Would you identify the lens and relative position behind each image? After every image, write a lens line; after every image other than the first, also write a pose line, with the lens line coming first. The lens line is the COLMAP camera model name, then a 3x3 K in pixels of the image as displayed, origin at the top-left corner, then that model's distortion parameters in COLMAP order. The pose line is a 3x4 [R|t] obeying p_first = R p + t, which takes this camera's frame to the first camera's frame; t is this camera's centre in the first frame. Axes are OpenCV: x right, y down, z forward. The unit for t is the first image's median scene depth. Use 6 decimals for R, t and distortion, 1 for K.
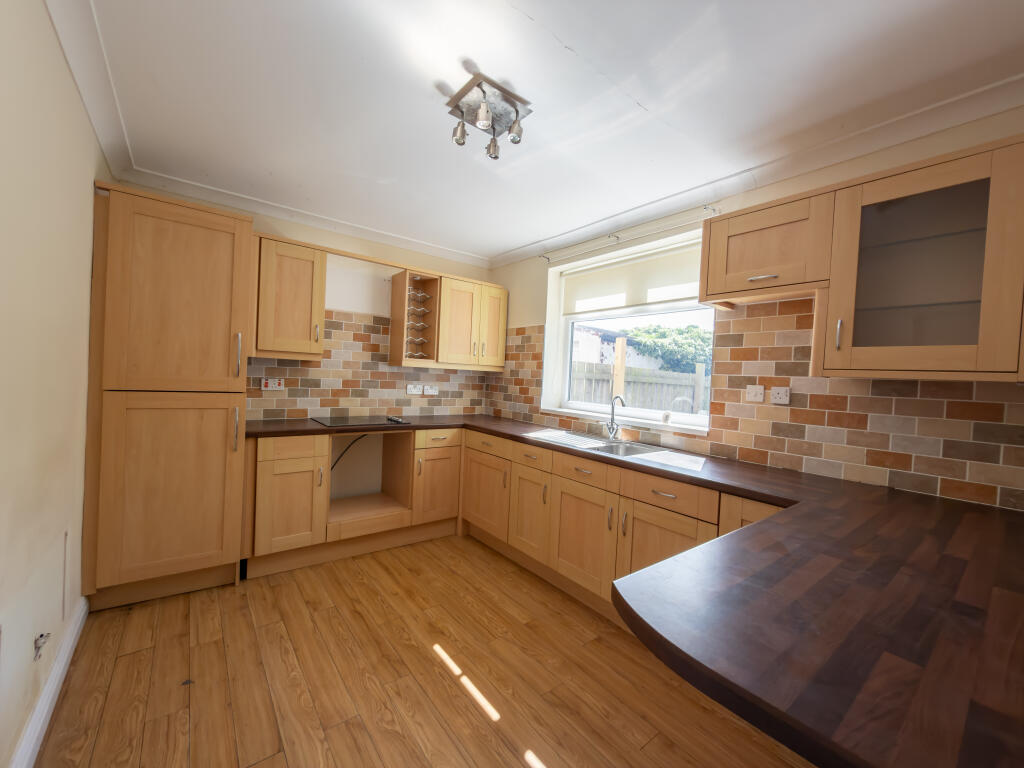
lens RADIAL K [[408.1, 0, 512.0], [0, 408.1, 384.0], [0, 0, 1]] dist [-0.000193, 0.000027]
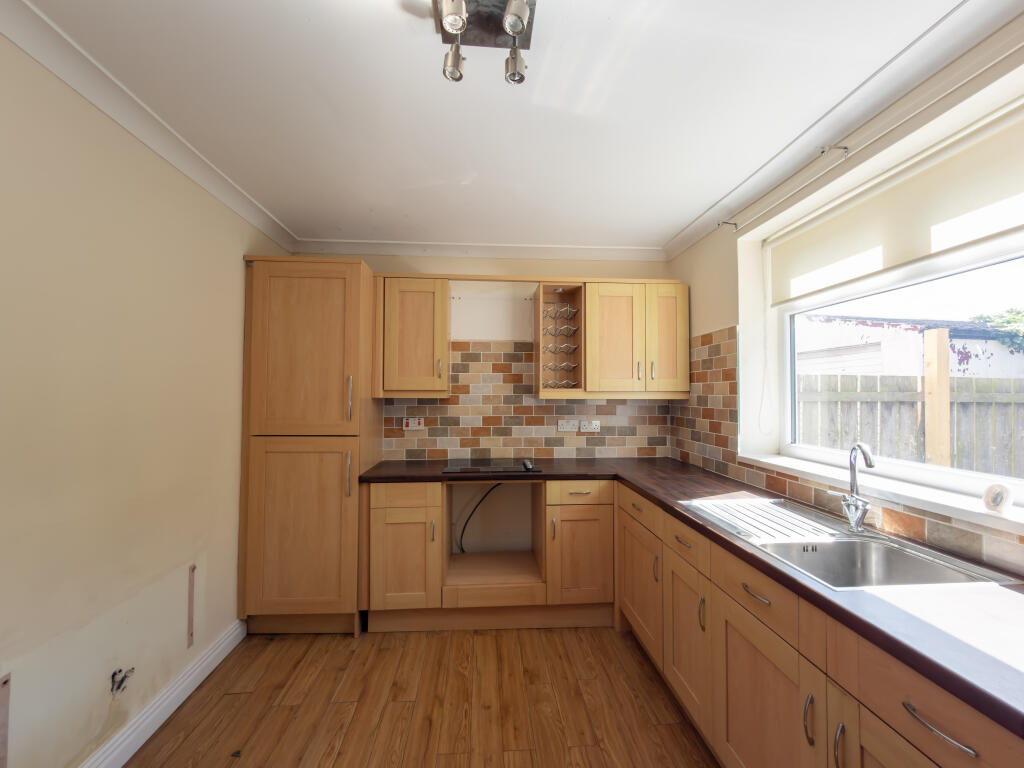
lens RADIAL K [[427.6, 0, 512.0], [0, 427.6, 384.0], [0, 0, 1]] dist [-0.000442, -0.000040]
pose [[0.828036, -0.059997, -0.557456, 0.165338], [0.027357, 0.997397, -0.066711, -0.017488], [0.560008, 0.039989, 0.827522, 0.255746]]
